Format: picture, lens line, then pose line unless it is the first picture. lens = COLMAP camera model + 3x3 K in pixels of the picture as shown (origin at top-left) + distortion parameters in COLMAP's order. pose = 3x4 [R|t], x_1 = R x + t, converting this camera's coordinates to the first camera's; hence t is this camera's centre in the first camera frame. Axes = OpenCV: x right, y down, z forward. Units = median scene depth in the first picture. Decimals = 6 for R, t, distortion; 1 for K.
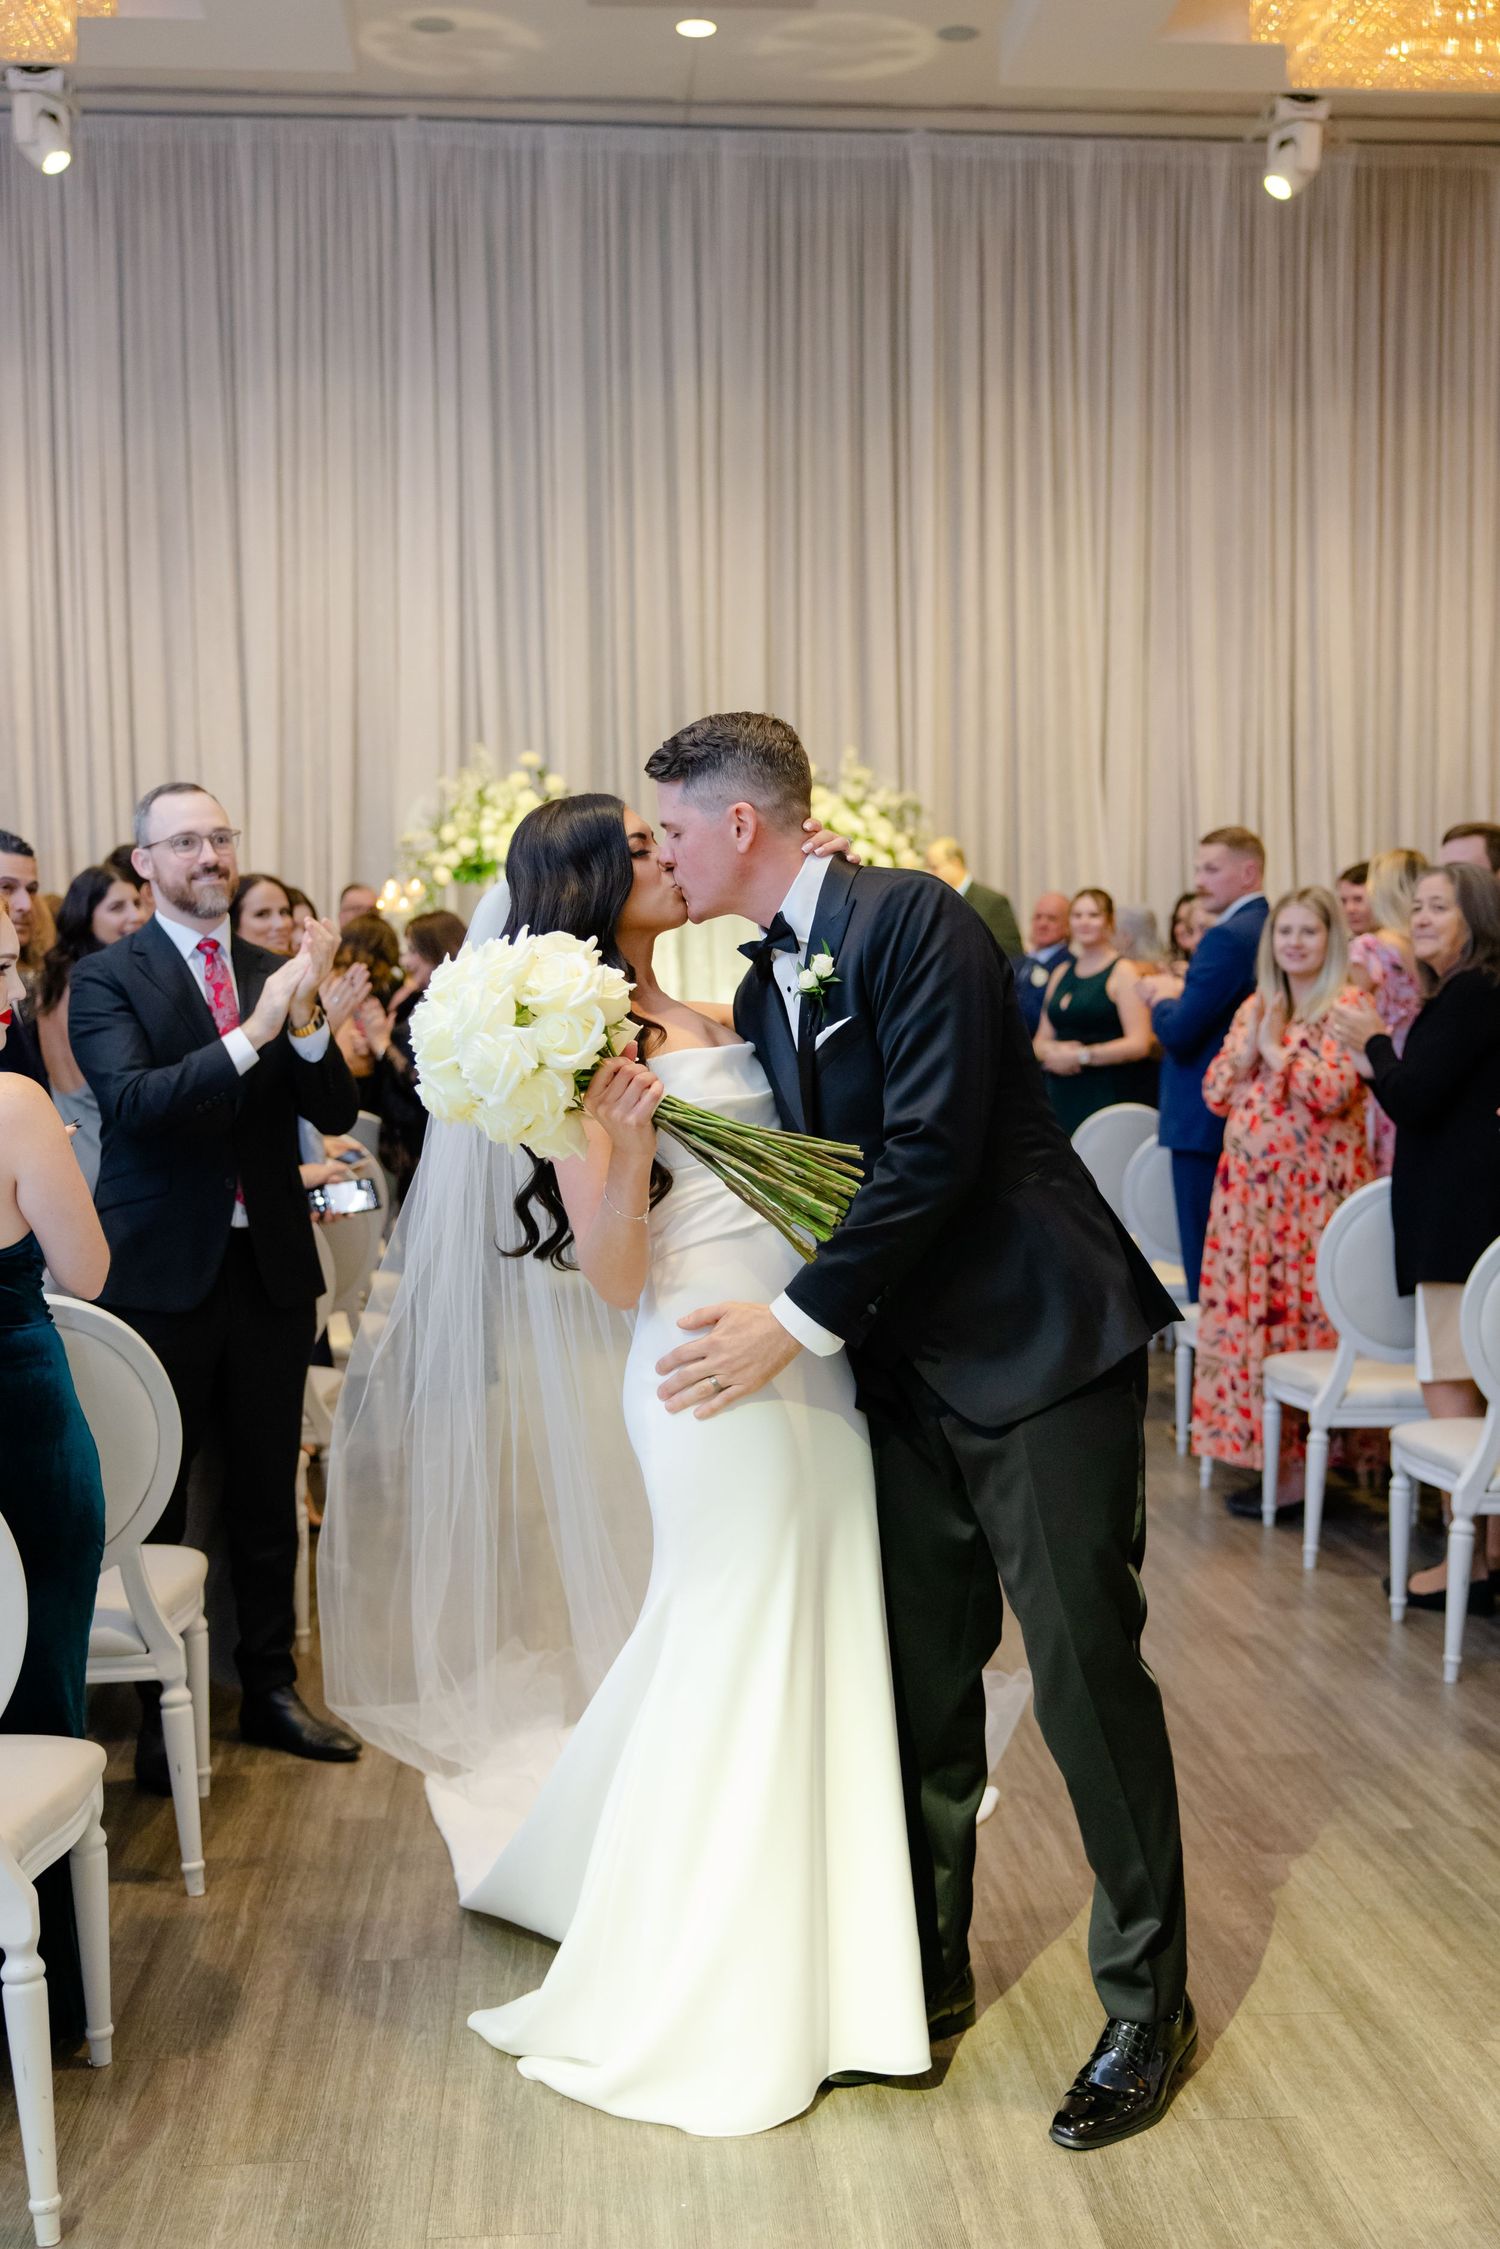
lens RADIAL K [[2281.5, 0, 666.9], [0, 2281.5, 1121.1], [0, 0, 1]] dist [0.007018, 0.021396]
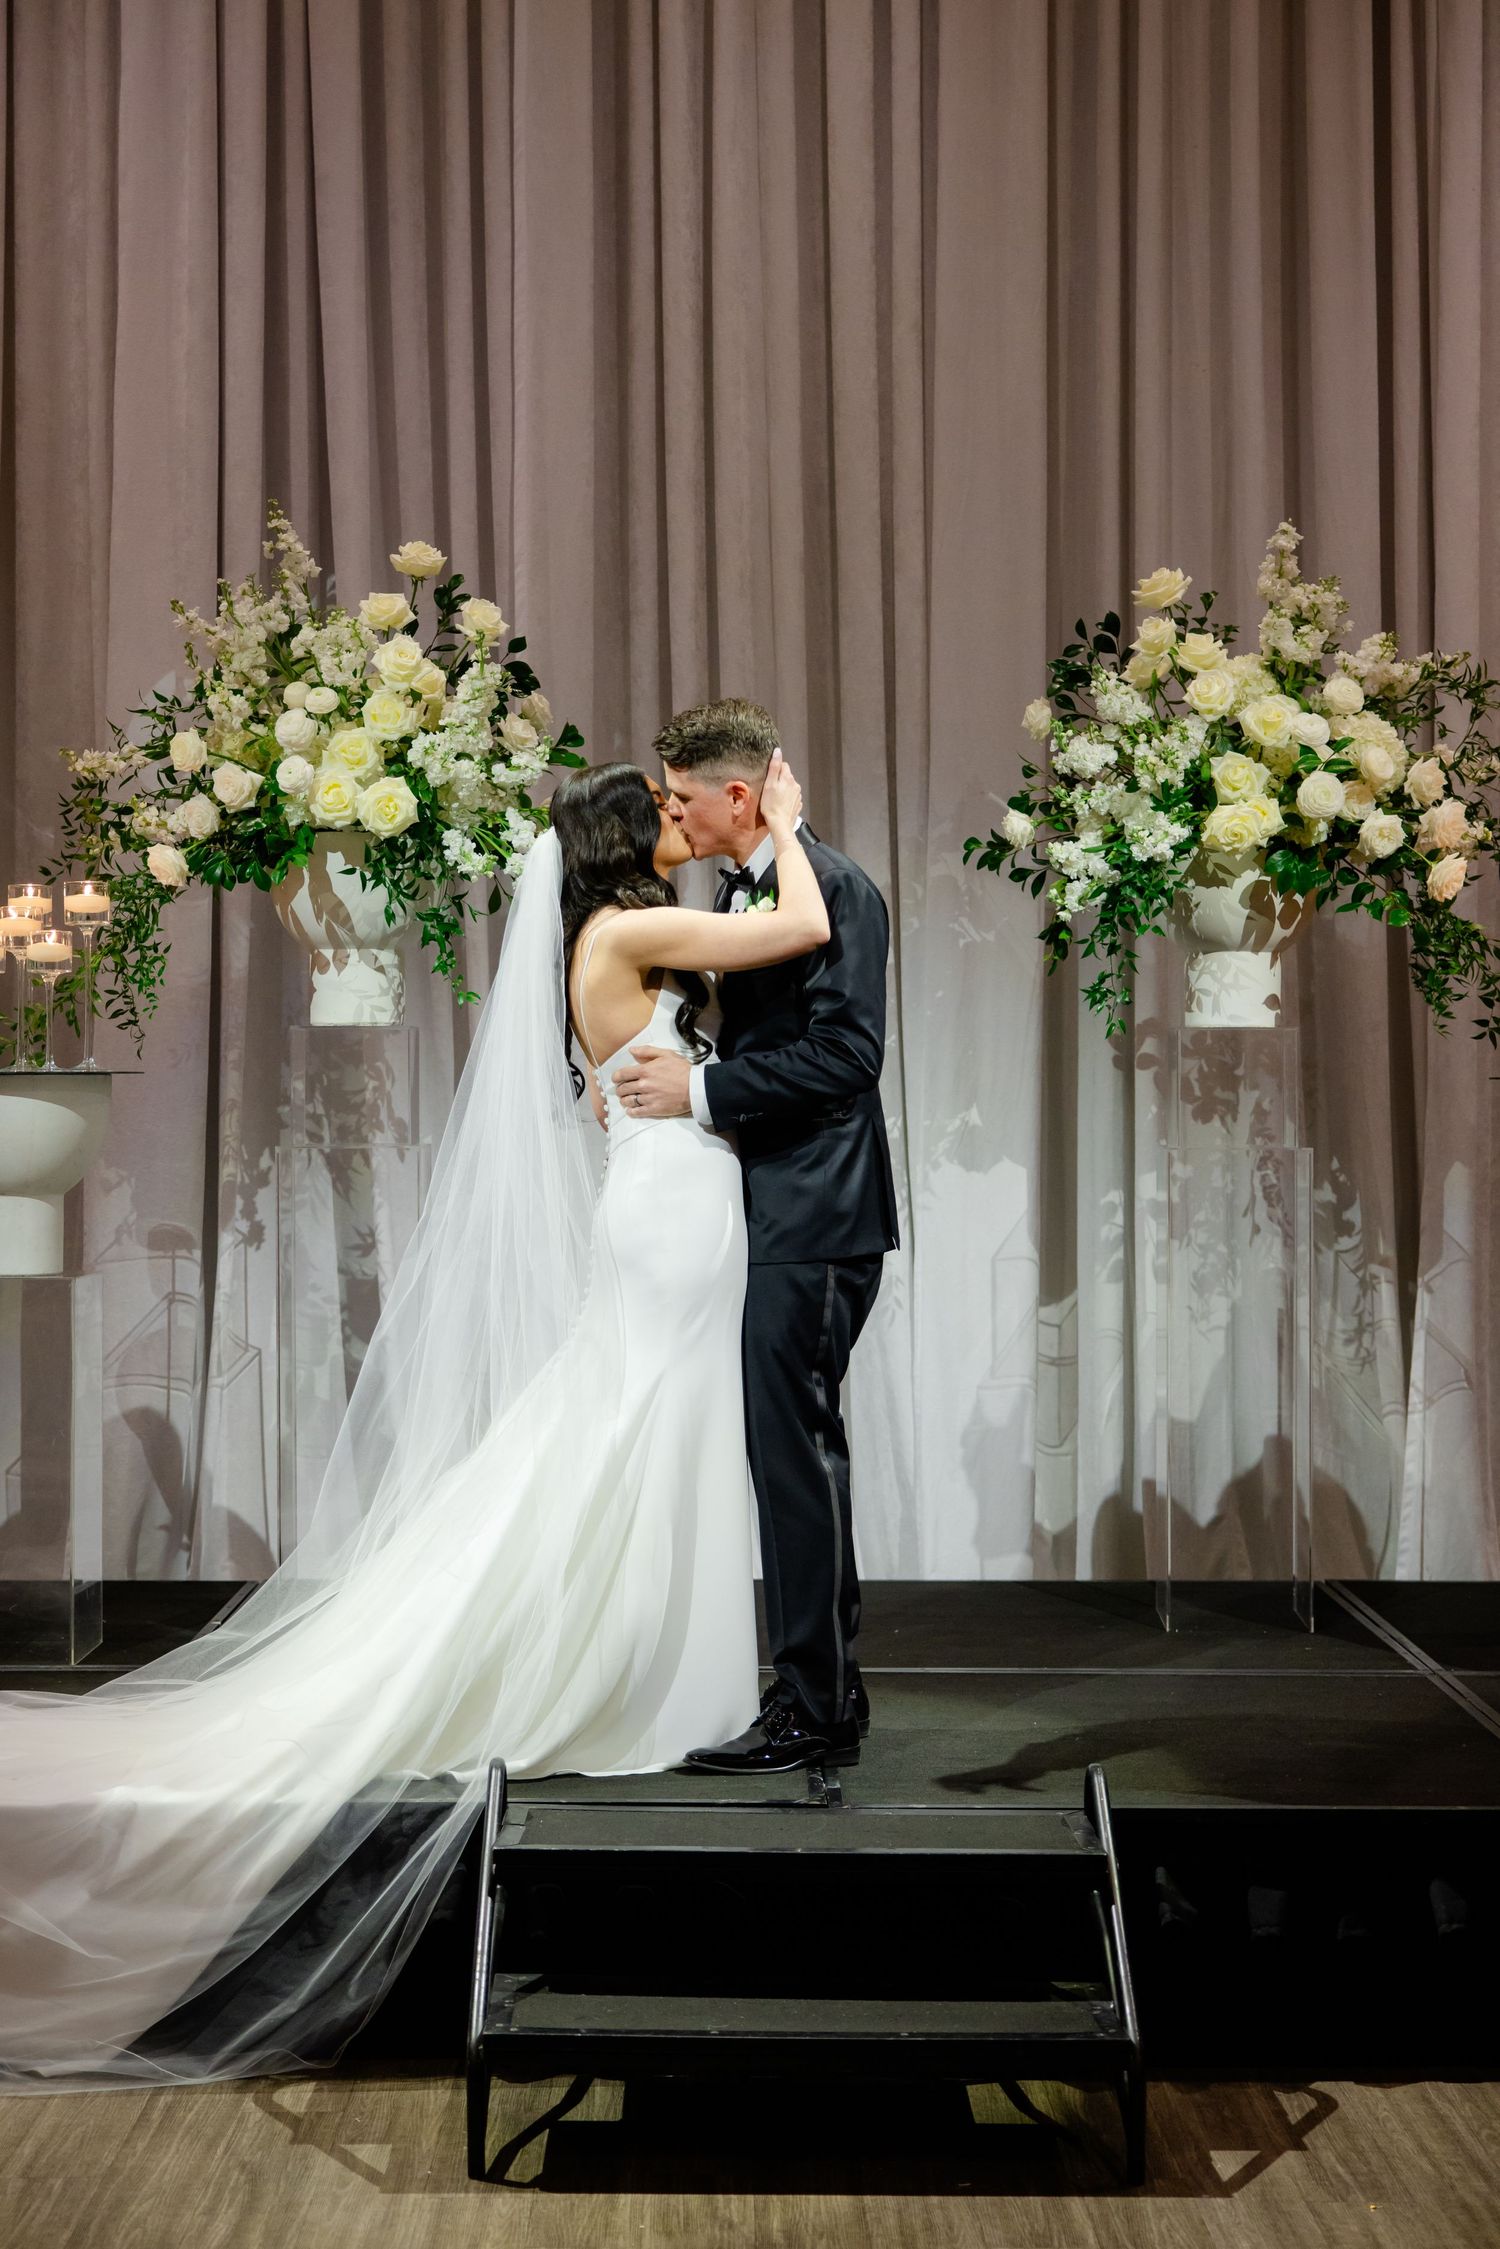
lens RADIAL K [[3340.1, 0, 747.2], [0, 3340.1, 1107.6], [0, 0, 1]] dist [0.028620, -0.034019]
pose [[0.999628, 0.003907, -0.026997, 0.008435], [-0.005465, 0.998310, -0.057855, -0.037158], [0.026726, 0.057981, 0.997960, 0.454359]]
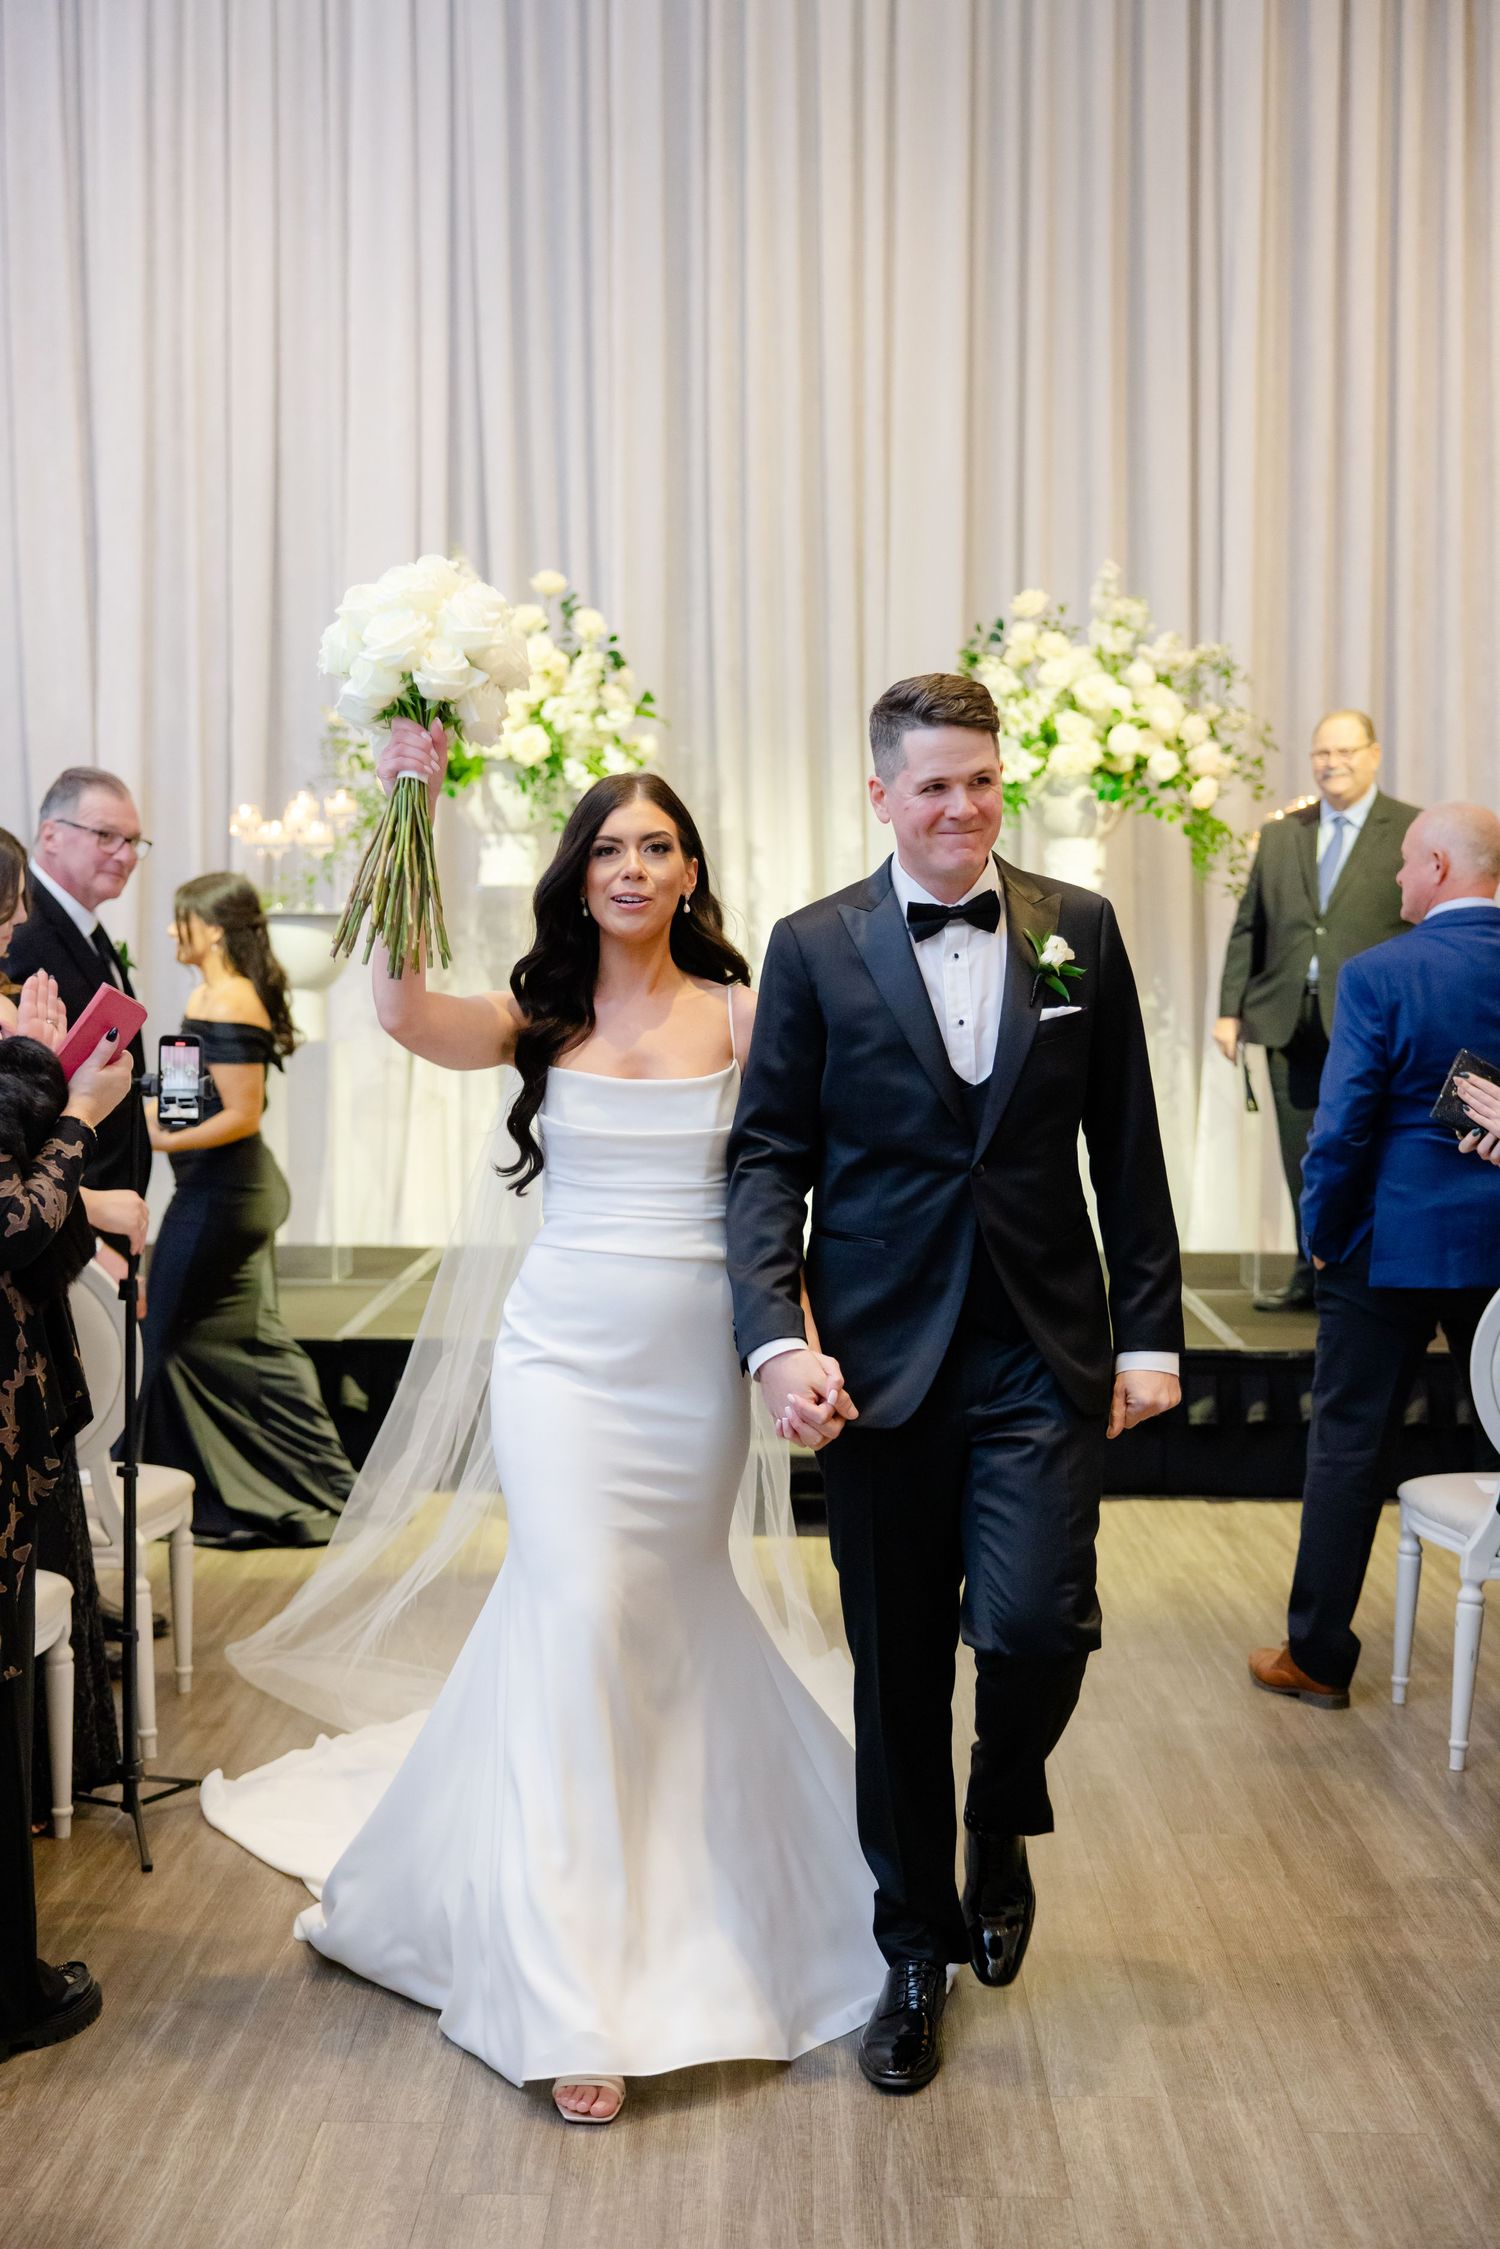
lens RADIAL K [[2811.1, 0, 750.0], [0, 2811.1, 1124.5], [0, 0, 1]] dist [0.010782, 0.005314]
pose [[0.998652, 0.011877, -0.050529, 0.027582], [-0.011776, 0.999928, 0.002296, -0.023273], [0.050552, -0.001697, 0.998720, 0.287313]]
